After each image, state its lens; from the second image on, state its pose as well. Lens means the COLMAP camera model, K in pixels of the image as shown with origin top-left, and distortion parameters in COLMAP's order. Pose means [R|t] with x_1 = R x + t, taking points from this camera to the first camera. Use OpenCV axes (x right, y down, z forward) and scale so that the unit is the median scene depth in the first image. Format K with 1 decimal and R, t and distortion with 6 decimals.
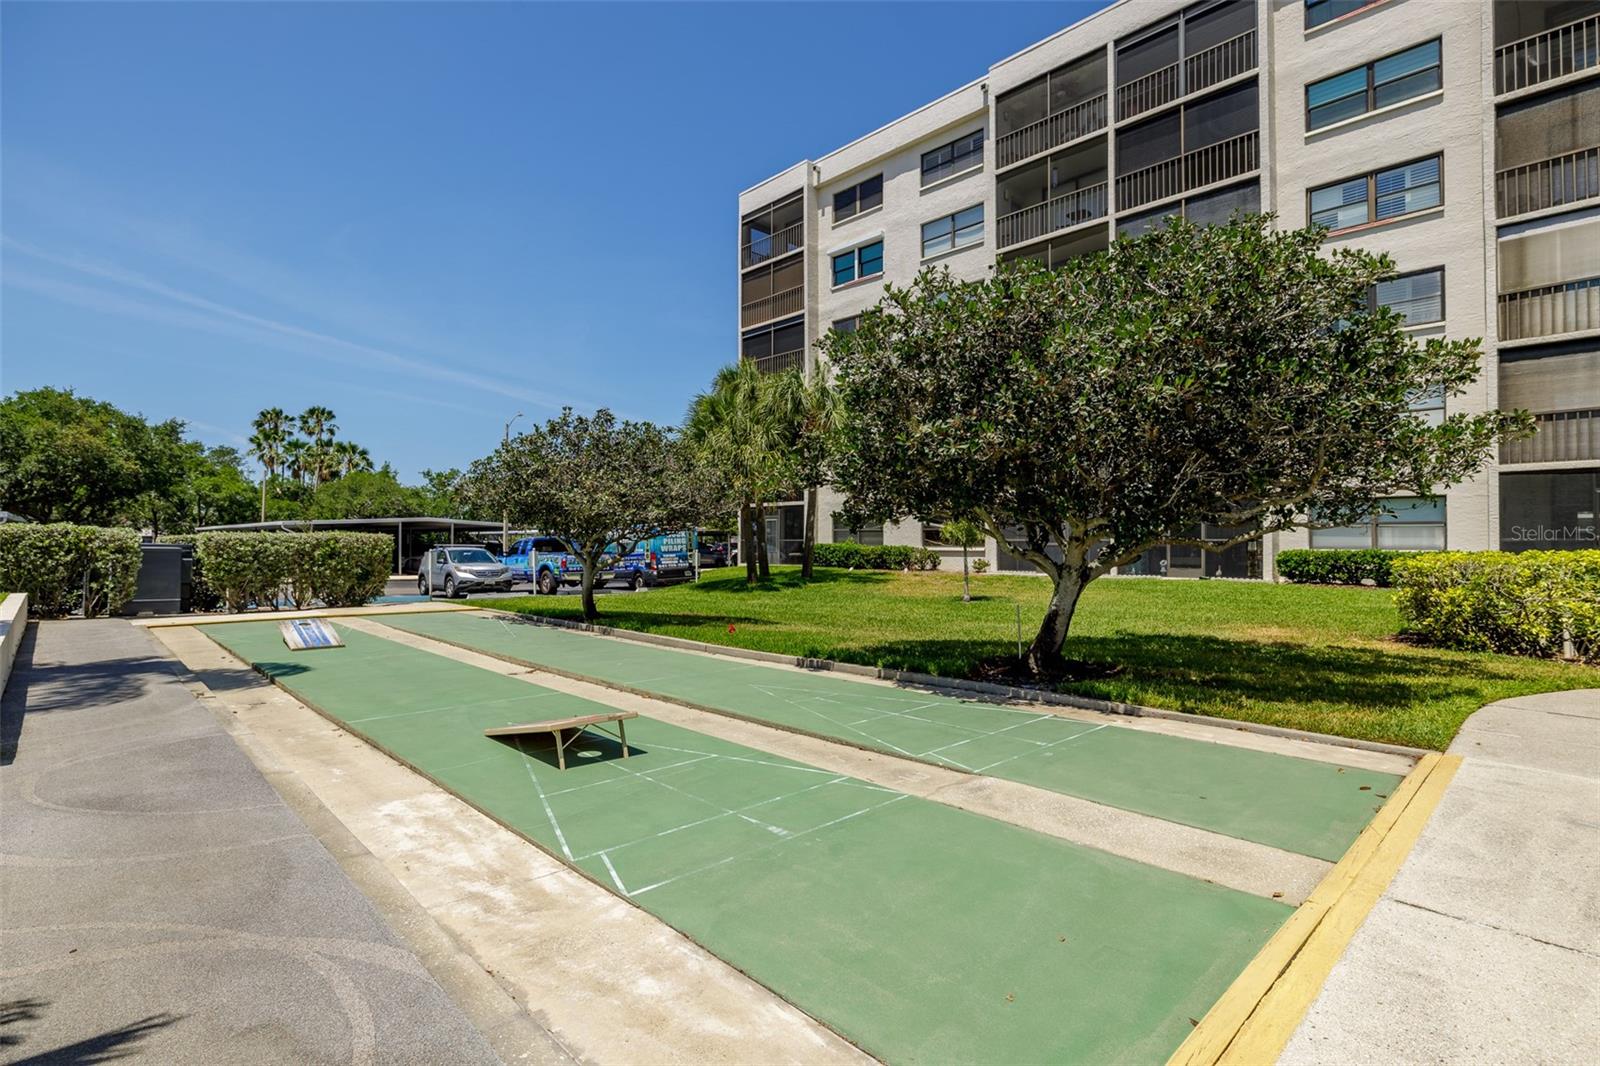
lens RADIAL K [[775.7, 0, 792.1], [0, 775.7, 533.9], [0, 0, 1]] dist [-0.003672, 0.000479]
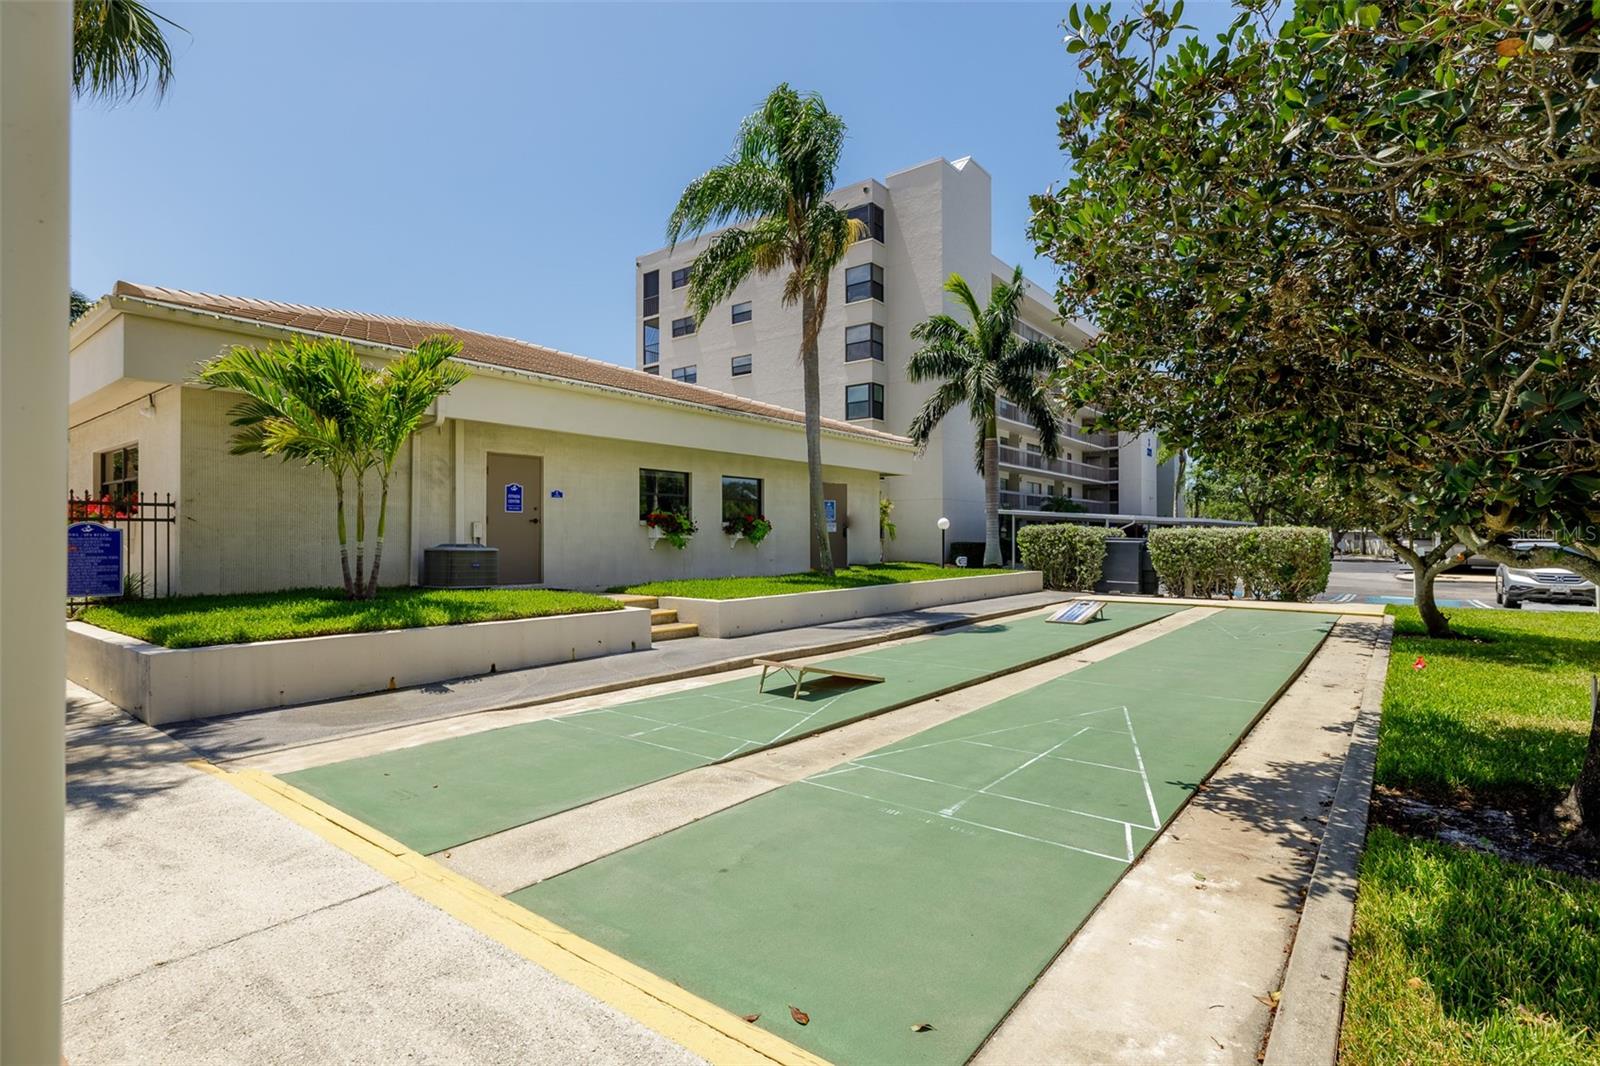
lens RADIAL K [[775.7, 0, 792.1], [0, 775.7, 533.9], [0, 0, 1]] dist [-0.003672, 0.000479]
pose [[0.138663, -0.007519, -0.990311, 1.275876], [0.013518, 0.999892, -0.005699, 0.018318], [0.990247, -0.012597, 0.138750, 0.955215]]
